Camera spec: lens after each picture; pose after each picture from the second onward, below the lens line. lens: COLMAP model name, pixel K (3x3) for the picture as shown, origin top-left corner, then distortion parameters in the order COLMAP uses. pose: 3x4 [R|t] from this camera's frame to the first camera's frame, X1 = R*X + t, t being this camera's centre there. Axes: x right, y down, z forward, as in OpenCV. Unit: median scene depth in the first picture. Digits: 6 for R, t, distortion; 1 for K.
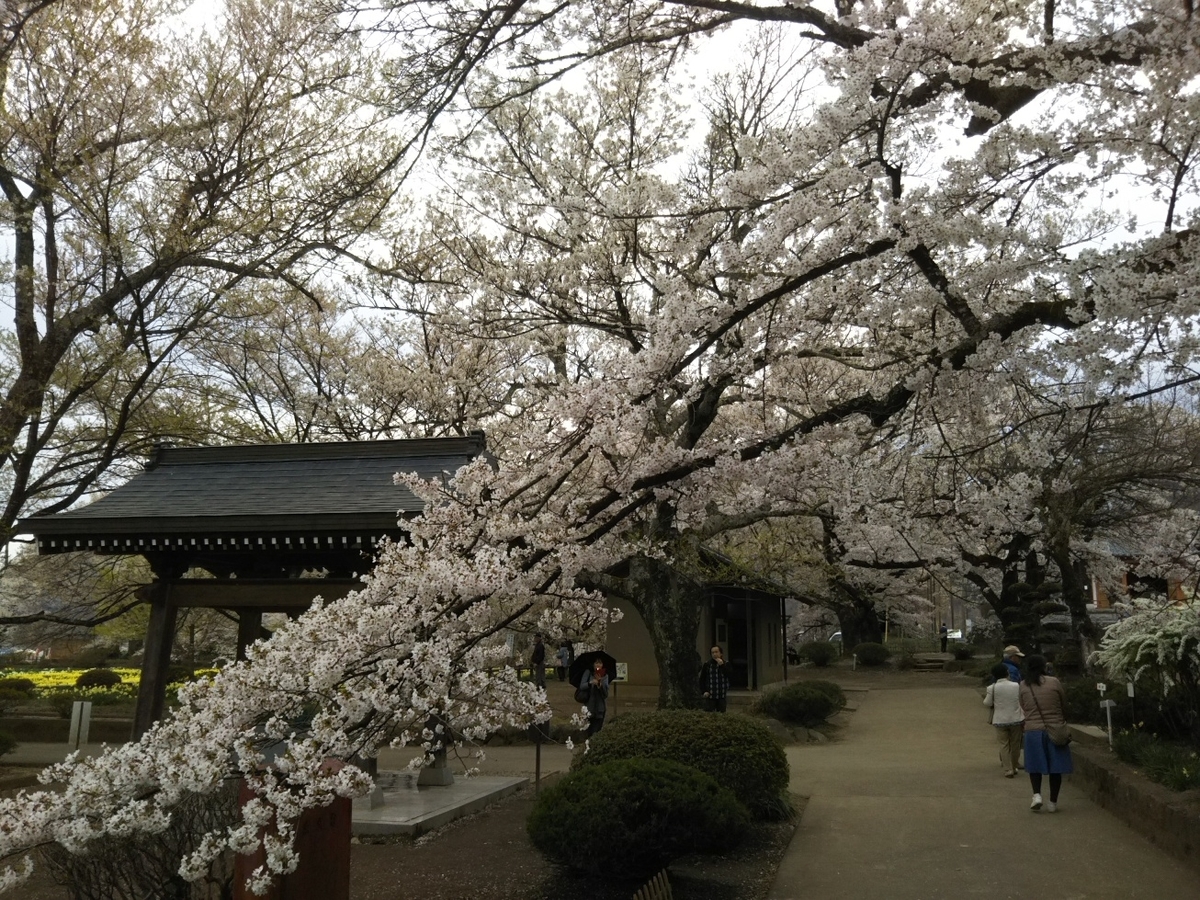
lens RADIAL K [[1068.5, 0, 604.1], [0, 1068.5, 451.6], [0, 0, 1]] dist [-0.054927, 0.014037]
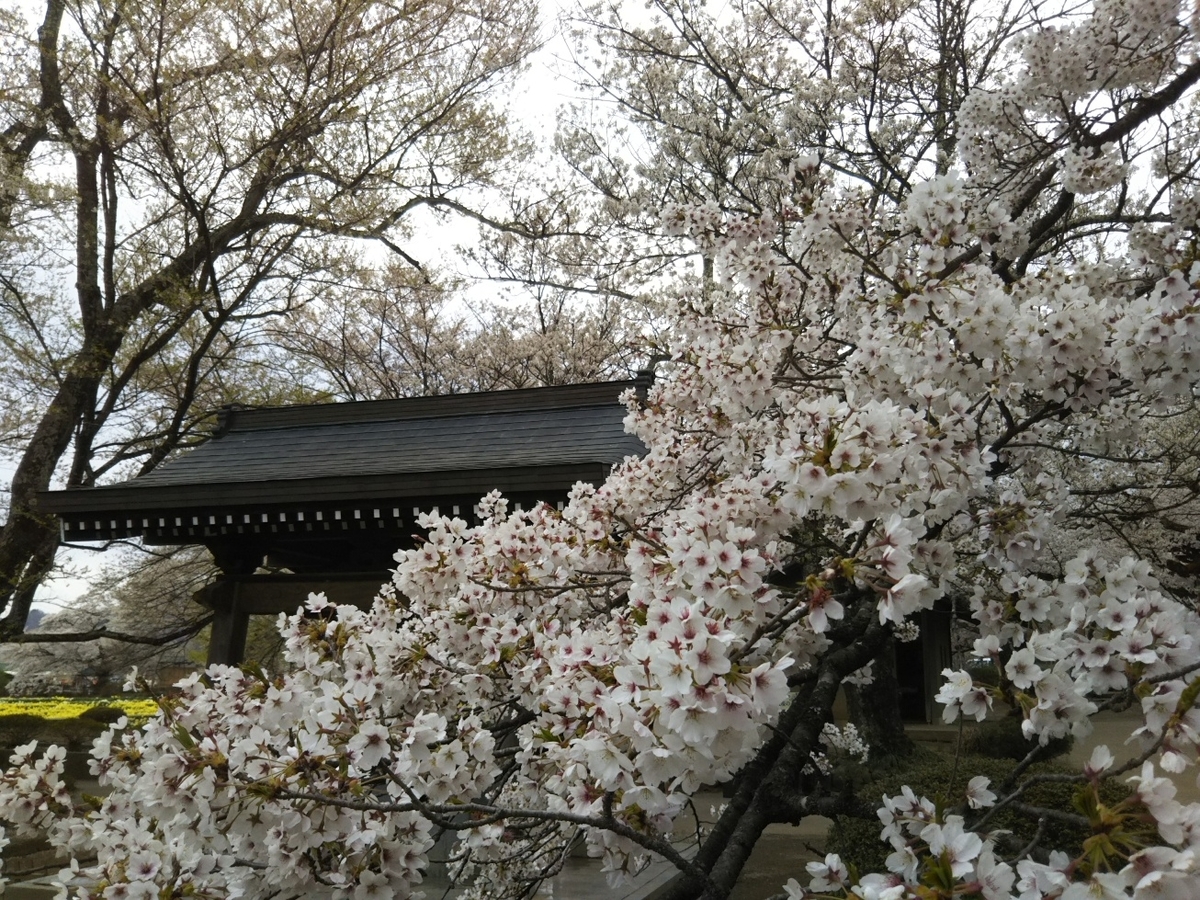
lens RADIAL K [[1068.5, 0, 596.9], [0, 1068.5, 448.6], [0, 0, 1]] dist [-0.054927, 0.014037]
pose [[0.995036, -0.020104, -0.097461, -0.063424], [0.017252, 0.999400, -0.030021, 0.042780], [0.098006, 0.028190, 0.994786, 0.206422]]
